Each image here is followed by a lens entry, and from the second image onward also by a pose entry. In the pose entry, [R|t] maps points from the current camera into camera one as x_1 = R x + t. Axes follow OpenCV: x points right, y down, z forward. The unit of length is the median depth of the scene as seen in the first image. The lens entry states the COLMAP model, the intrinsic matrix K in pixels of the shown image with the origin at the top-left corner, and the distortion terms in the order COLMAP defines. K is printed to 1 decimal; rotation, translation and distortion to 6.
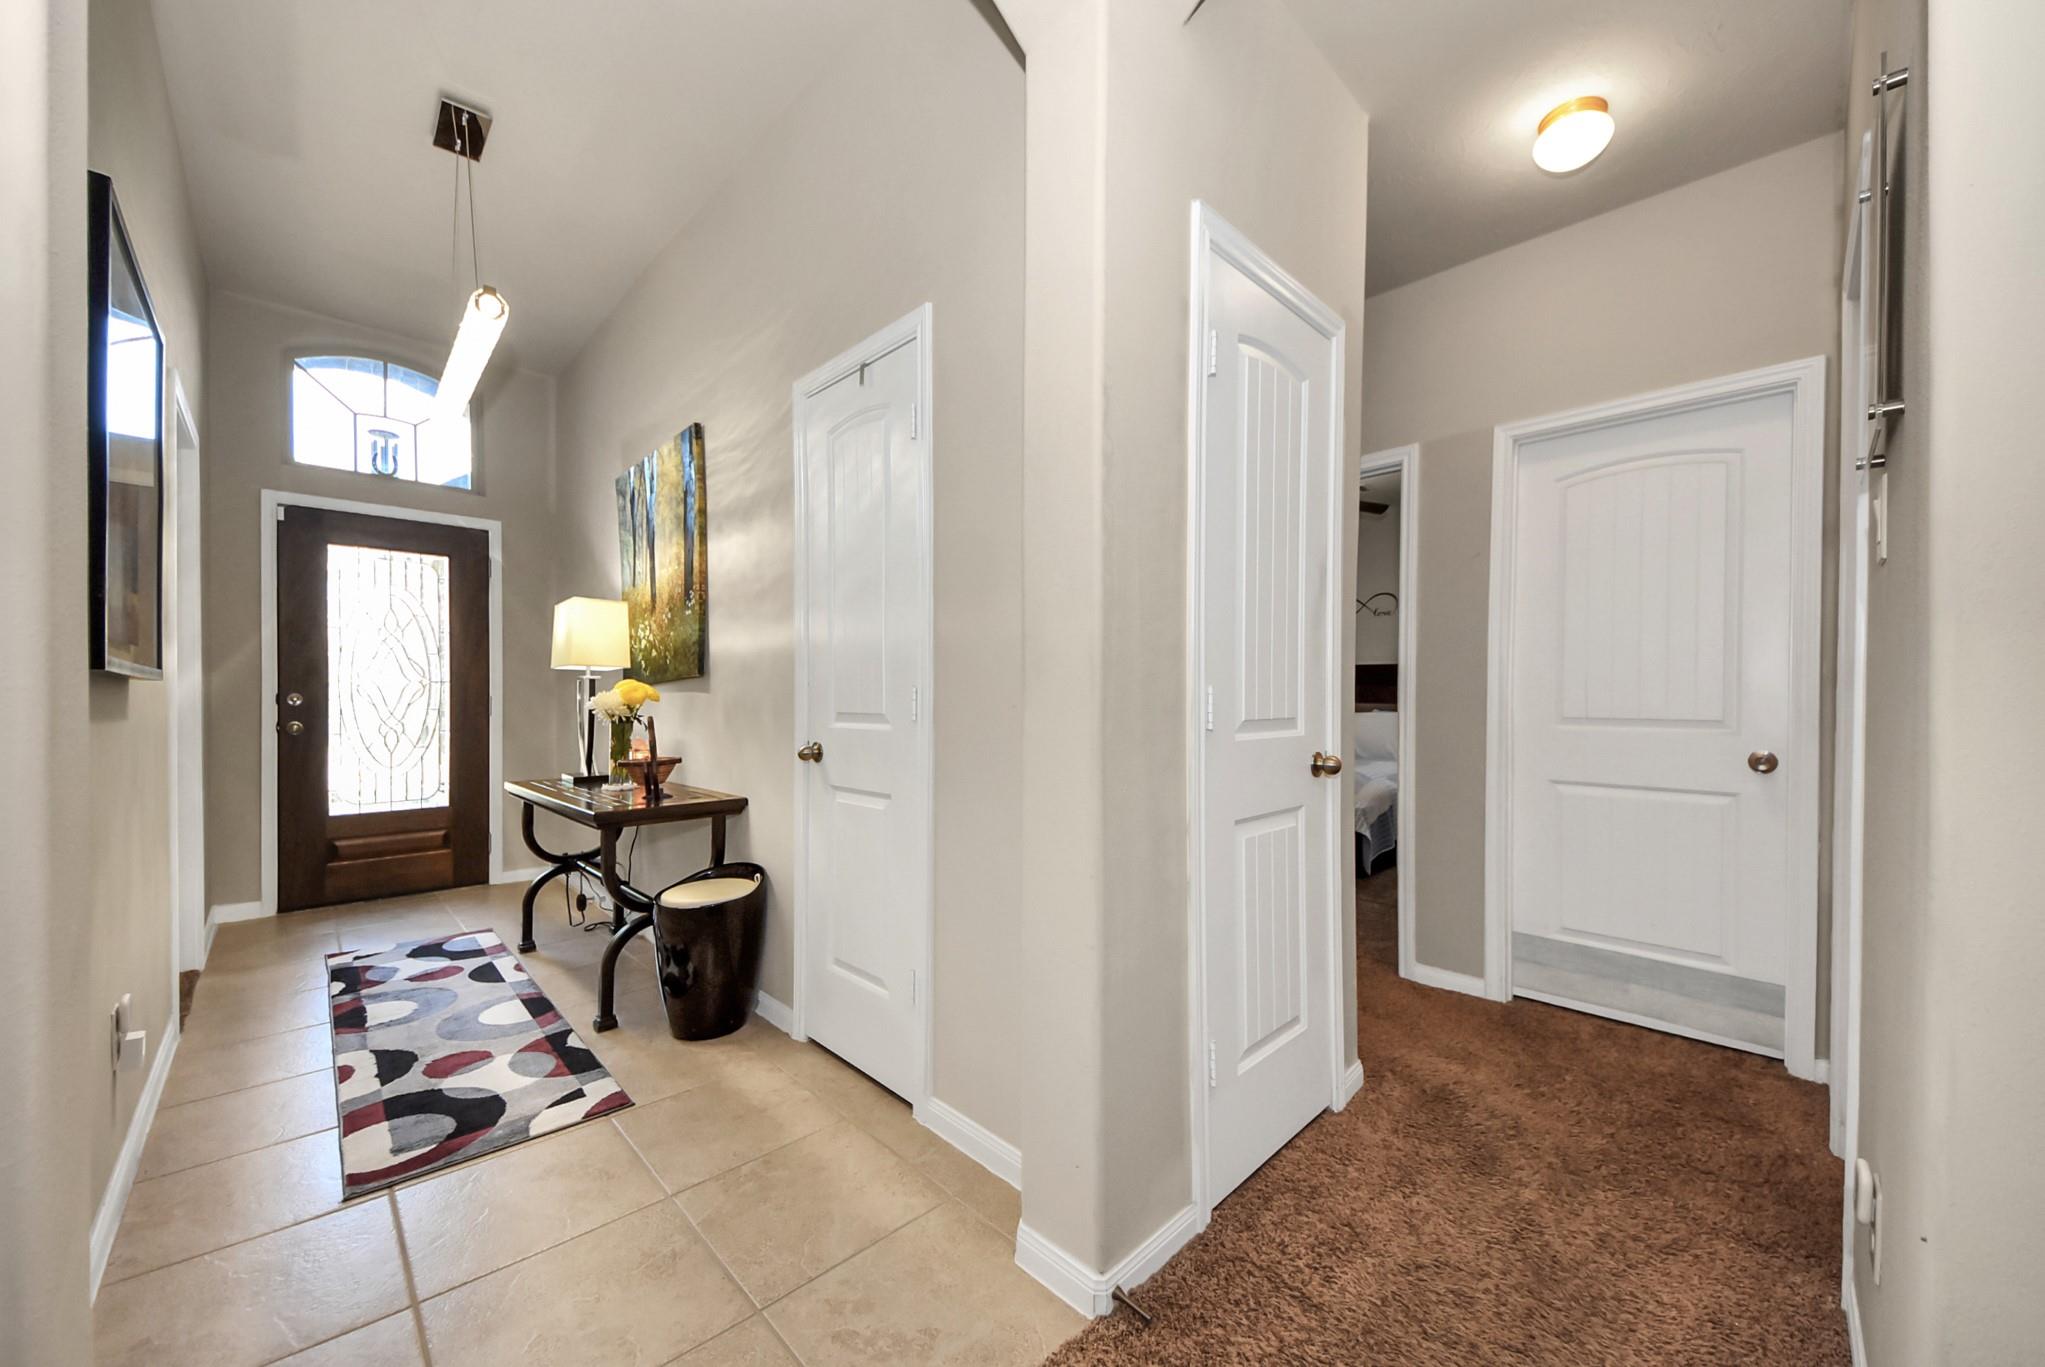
lens RADIAL K [[755.7, 0, 997.4], [0, 755.7, 697.1], [0, 0, 1]] dist [0.023616, -0.023072]
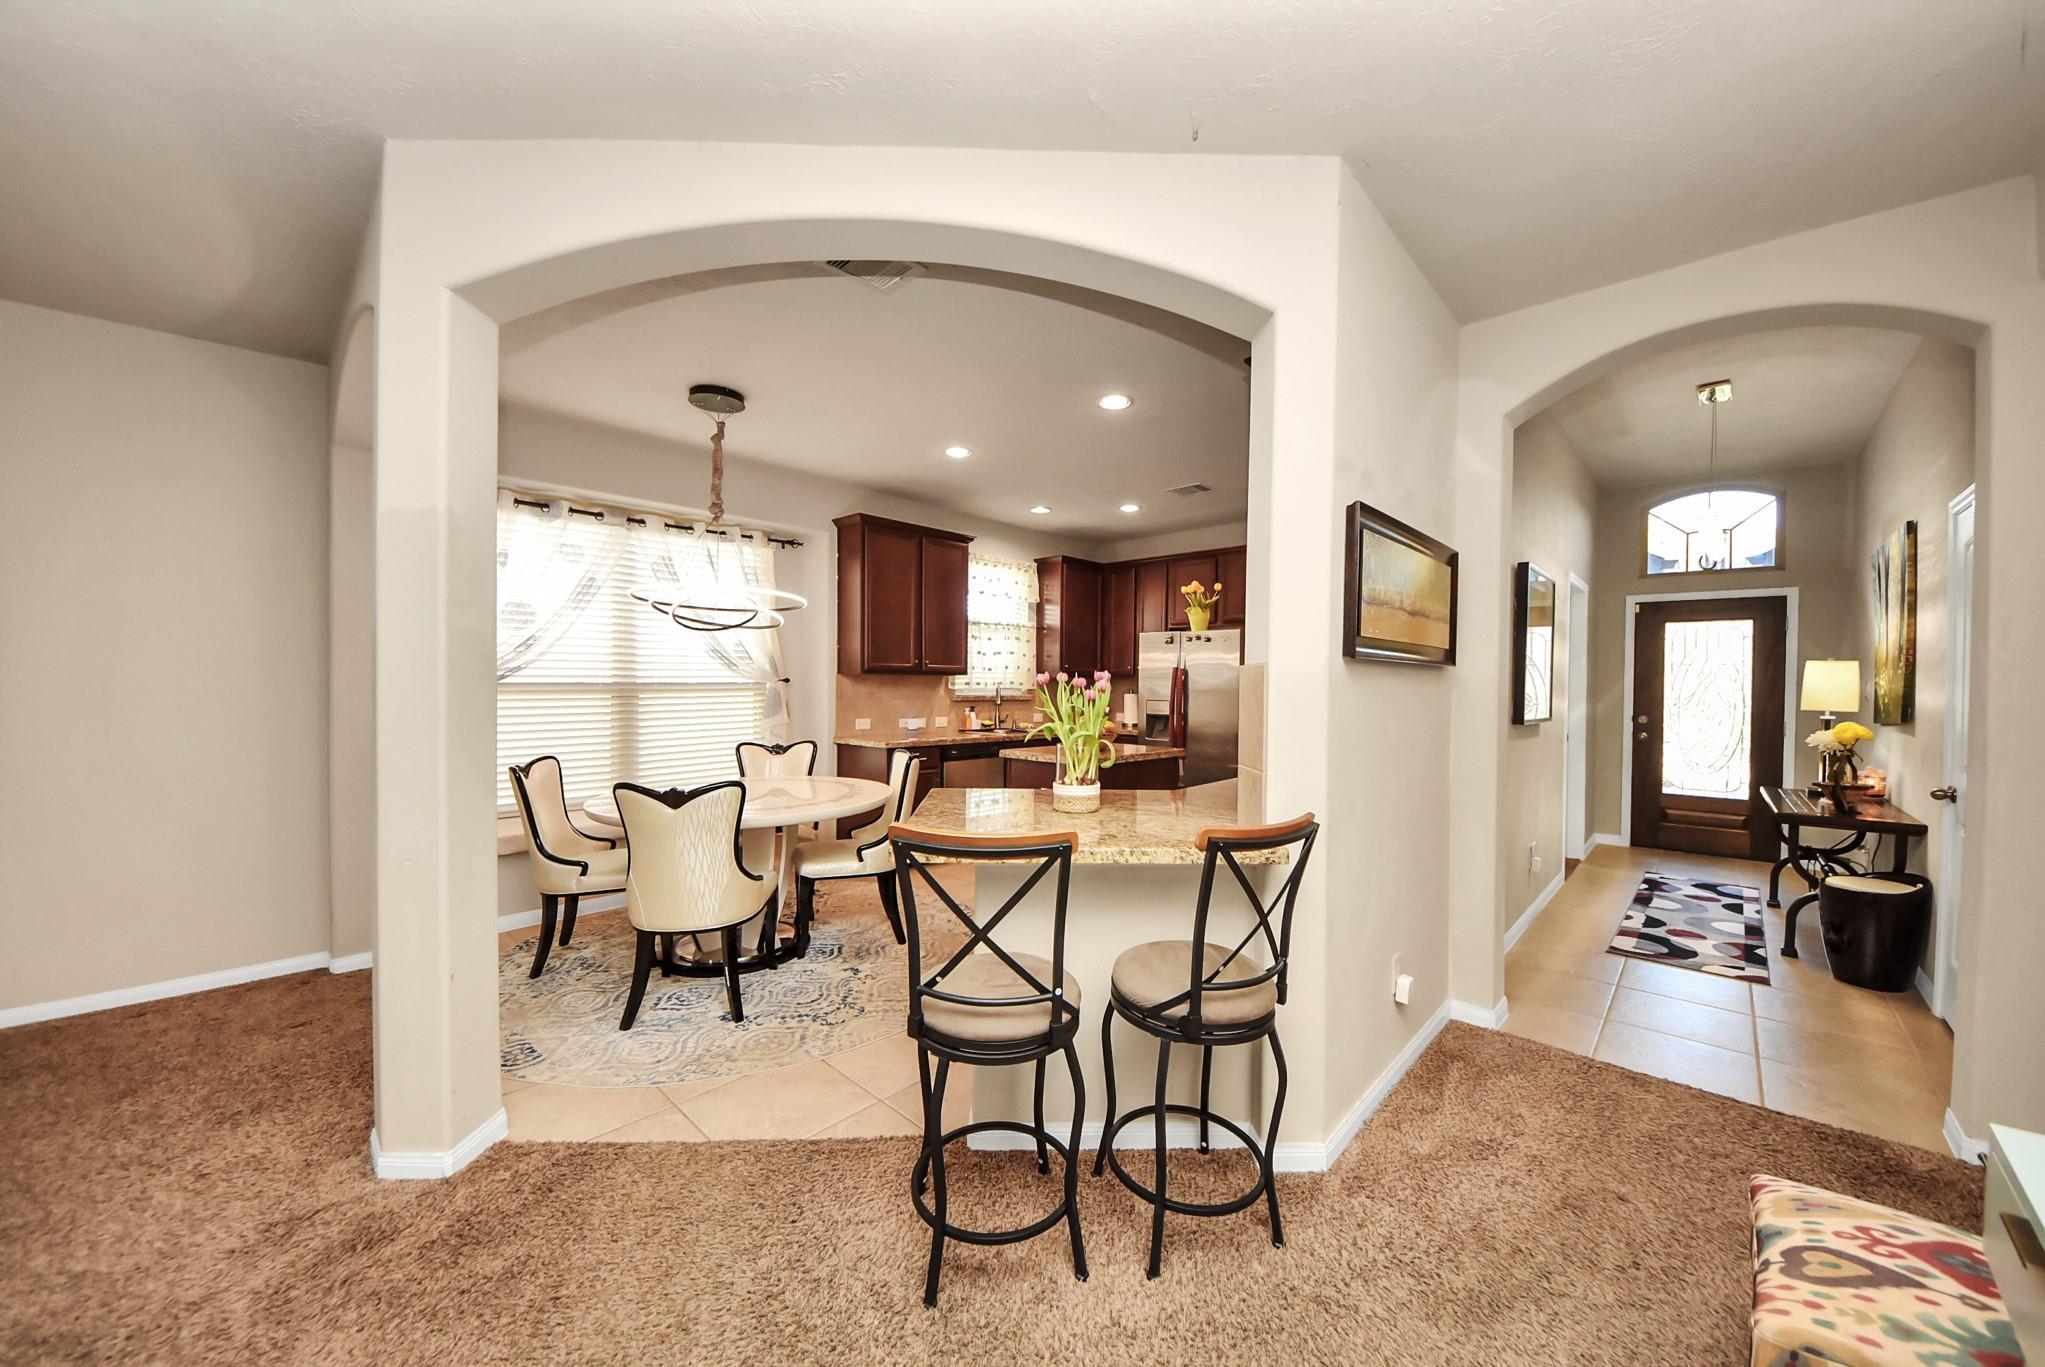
lens RADIAL K [[755.7, 0, 997.4], [0, 755.7, 697.1], [0, 0, 1]] dist [0.023616, -0.023072]
pose [[0.039970, 0.029581, -0.998763, 0.778488], [-0.006869, 0.999546, 0.029330, -0.097582], [0.999177, 0.005688, 0.040155, -0.553061]]
